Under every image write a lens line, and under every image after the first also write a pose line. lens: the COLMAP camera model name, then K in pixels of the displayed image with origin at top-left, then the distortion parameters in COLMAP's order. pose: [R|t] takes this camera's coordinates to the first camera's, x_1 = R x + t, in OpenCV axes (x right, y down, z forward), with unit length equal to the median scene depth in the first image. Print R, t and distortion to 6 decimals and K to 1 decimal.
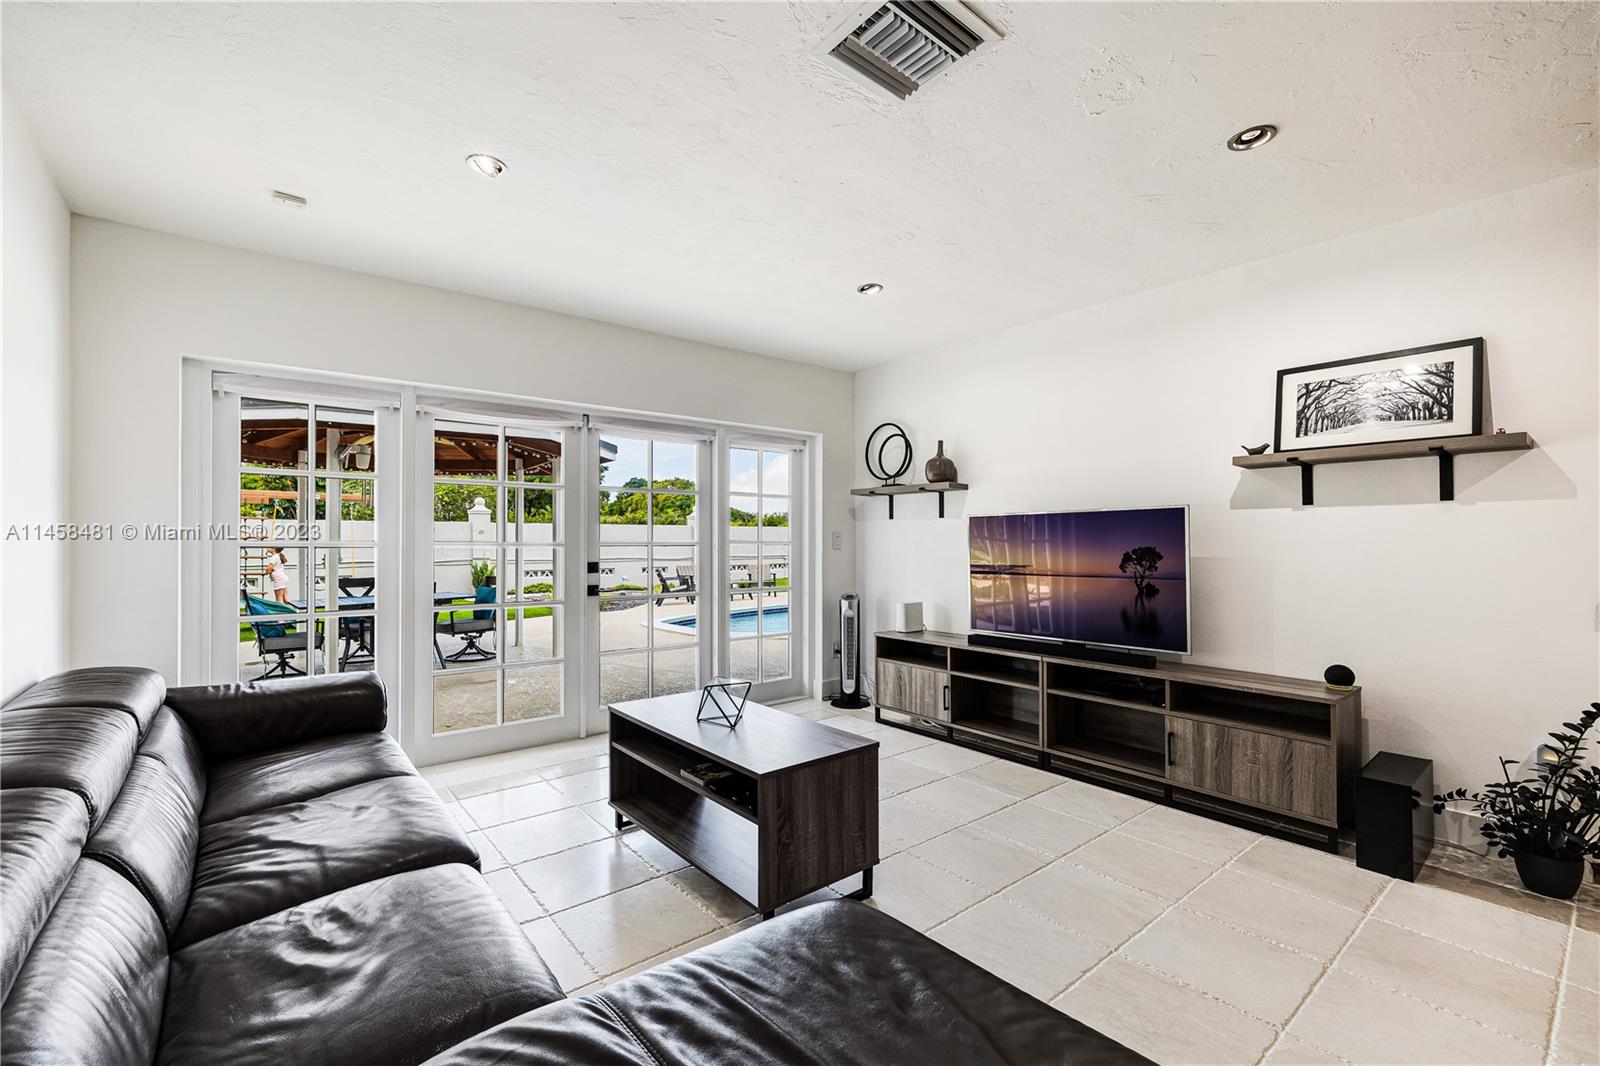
lens RADIAL K [[682.1, 0, 786.6], [0, 682.1, 536.1], [0, 0, 1]] dist [-0.000025, 0.000120]
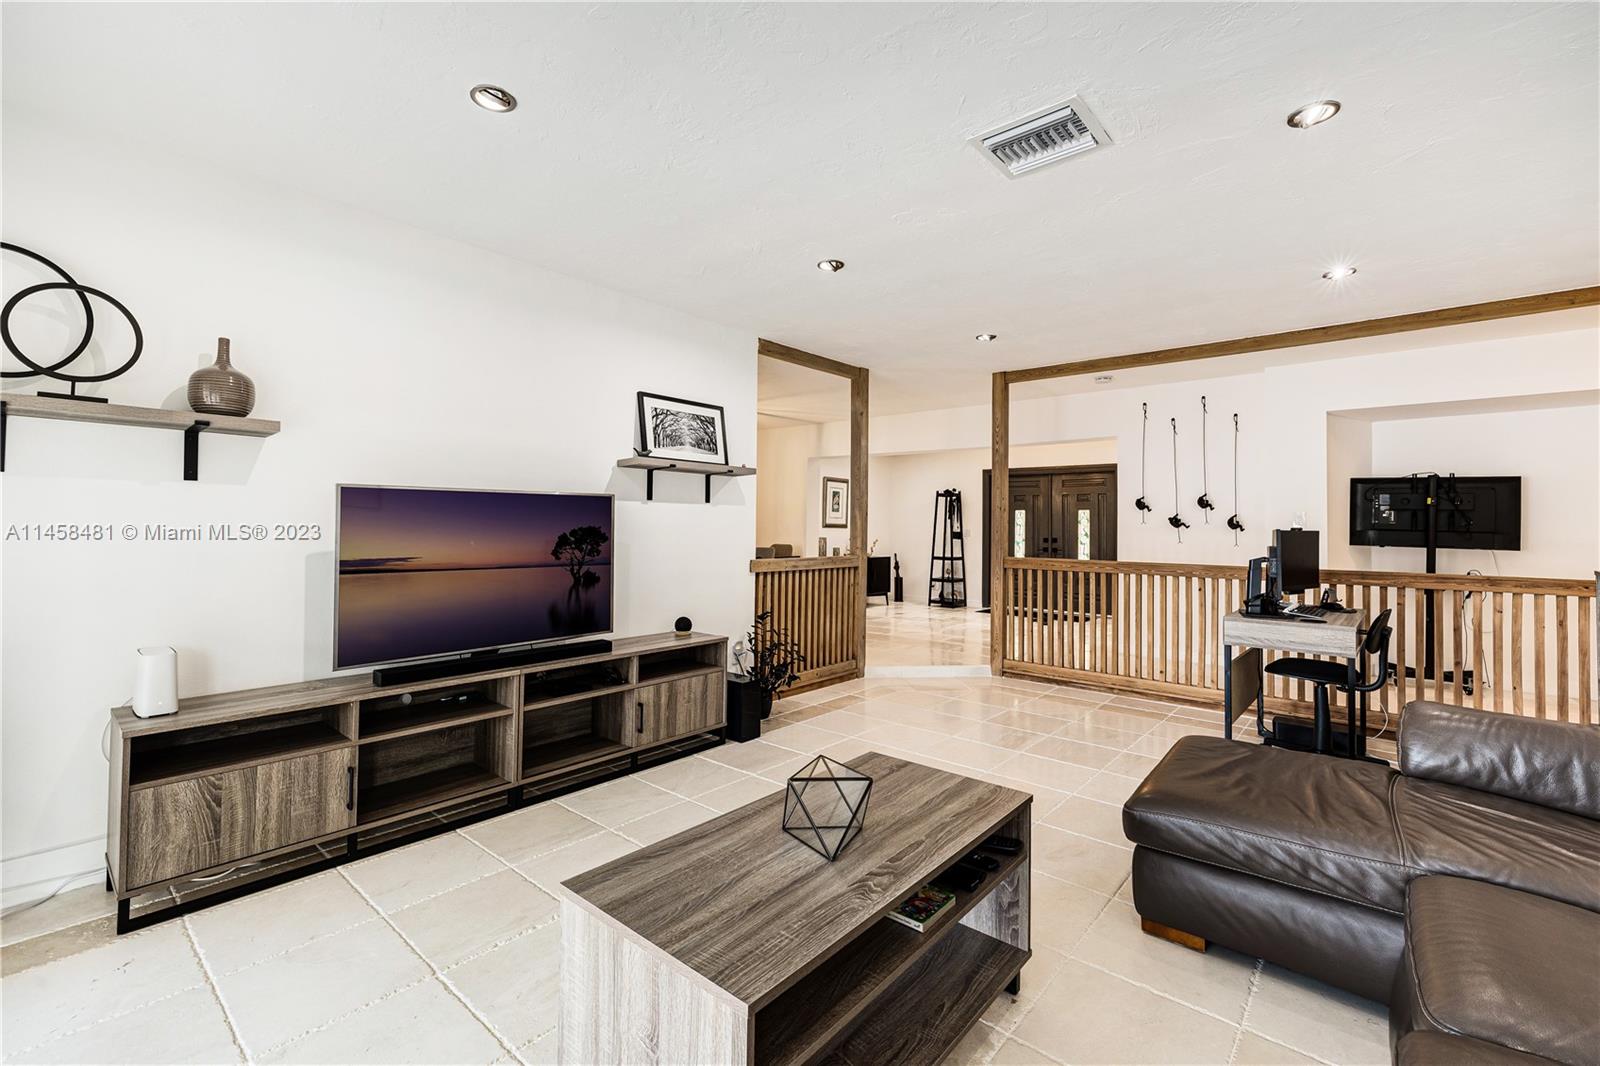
lens RADIAL K [[682.1, 0, 795.4], [0, 682.1, 515.2], [0, 0, 1]] dist [-0.000025, 0.000120]
pose [[-0.178896, 0.014447, 0.983762, -0.564928], [-0.018149, 0.999674, -0.017981, 0.001529], [-0.983701, -0.021071, -0.178575, 0.957043]]
